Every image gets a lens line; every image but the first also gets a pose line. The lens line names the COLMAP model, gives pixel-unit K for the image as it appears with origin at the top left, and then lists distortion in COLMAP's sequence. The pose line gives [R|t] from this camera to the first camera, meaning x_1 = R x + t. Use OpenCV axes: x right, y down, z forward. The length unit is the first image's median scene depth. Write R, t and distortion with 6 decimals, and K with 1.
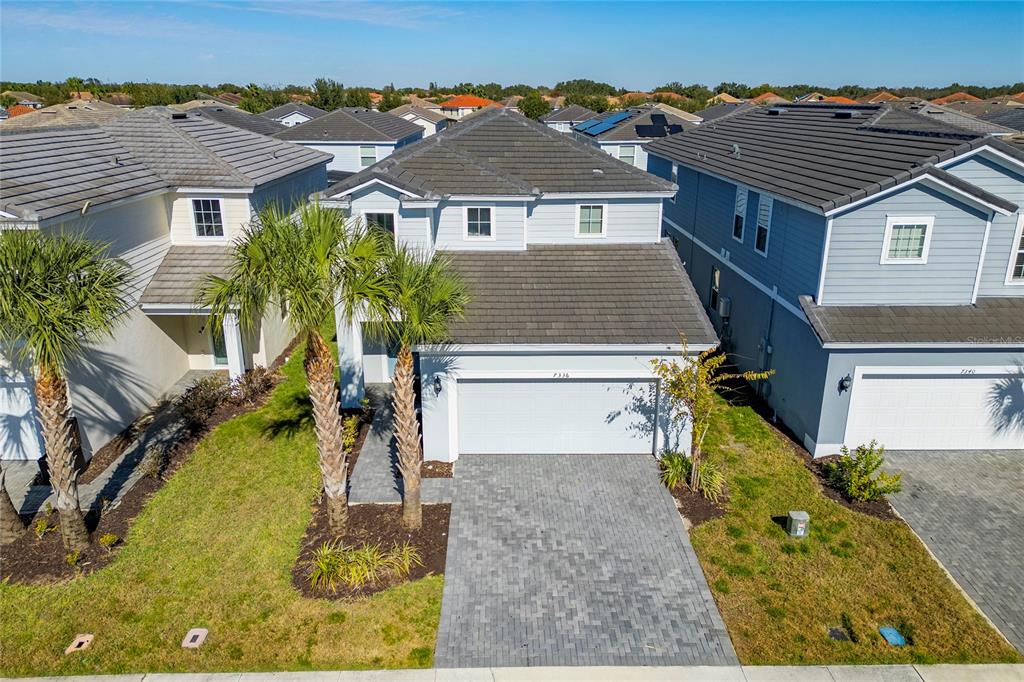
lens RADIAL K [[713.8, 0, 512.0], [0, 713.8, 341.0], [0, 0, 1]] dist [0.099951, -0.096857]
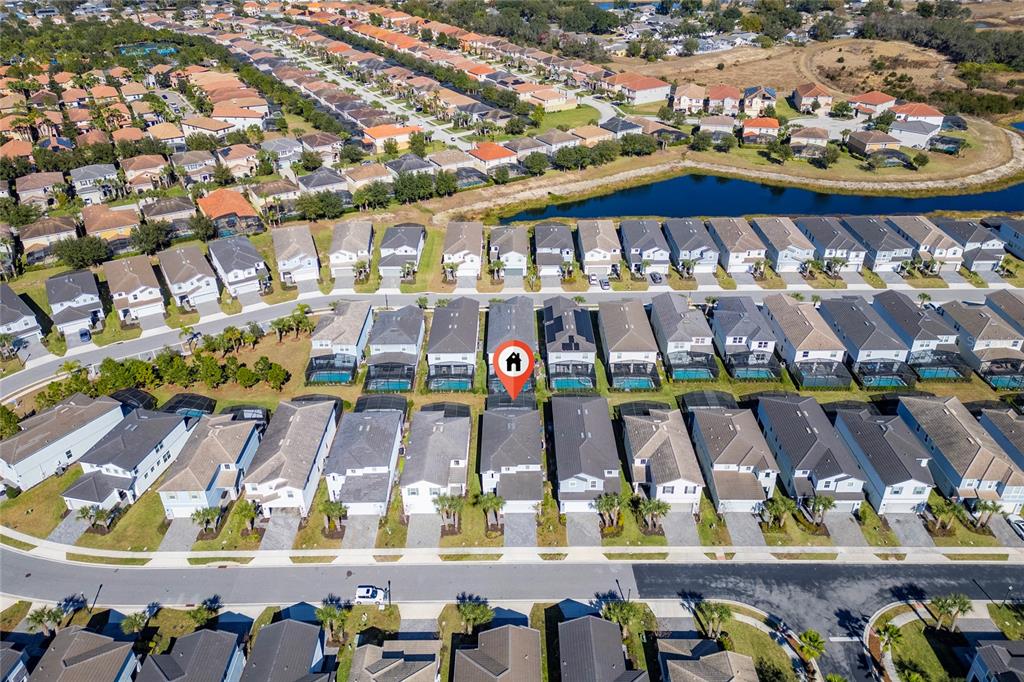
lens RADIAL K [[713.8, 0, 512.0], [0, 713.8, 341.0], [0, 0, 1]] dist [0.099951, -0.096857]
pose [[0.999884, 0.003973, -0.014691, 0.081784], [-0.000516, 0.973632, 0.228123, -2.903905], [0.015210, -0.228088, 0.973522, -5.065139]]
